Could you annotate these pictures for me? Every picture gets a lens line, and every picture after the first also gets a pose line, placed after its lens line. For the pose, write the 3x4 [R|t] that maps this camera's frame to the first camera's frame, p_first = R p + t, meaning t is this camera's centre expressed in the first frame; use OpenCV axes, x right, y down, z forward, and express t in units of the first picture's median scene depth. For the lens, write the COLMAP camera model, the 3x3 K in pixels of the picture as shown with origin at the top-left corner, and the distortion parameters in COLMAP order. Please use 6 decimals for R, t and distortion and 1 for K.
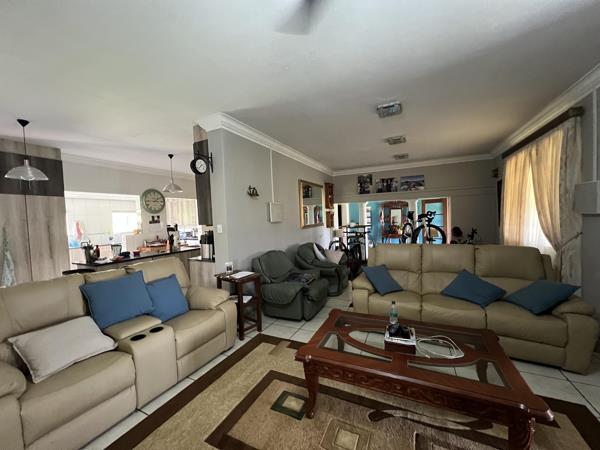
lens RADIAL K [[242.0, 0, 300.7], [0, 242.0, 228.3], [0, 0, 1]] dist [0.003132, -0.000068]
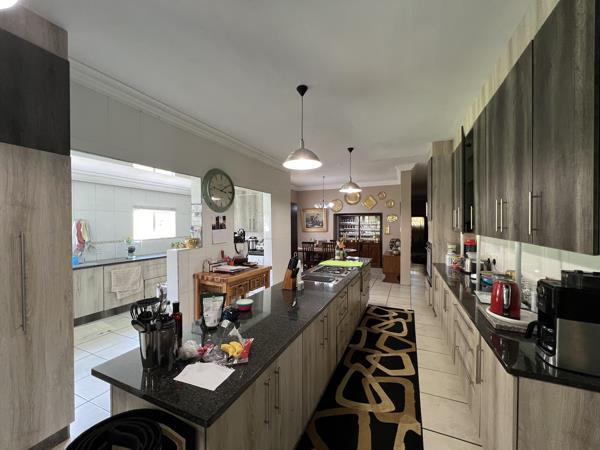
lens RADIAL K [[242.0, 0, 297.5], [0, 242.0, 227.6], [0, 0, 1]] dist [0.003132, -0.000068]
pose [[0.999149, 0.035048, 0.021739, -0.431339], [-0.034394, 0.998965, -0.029755, -0.013925], [-0.022760, 0.028982, 0.999321, 0.426724]]
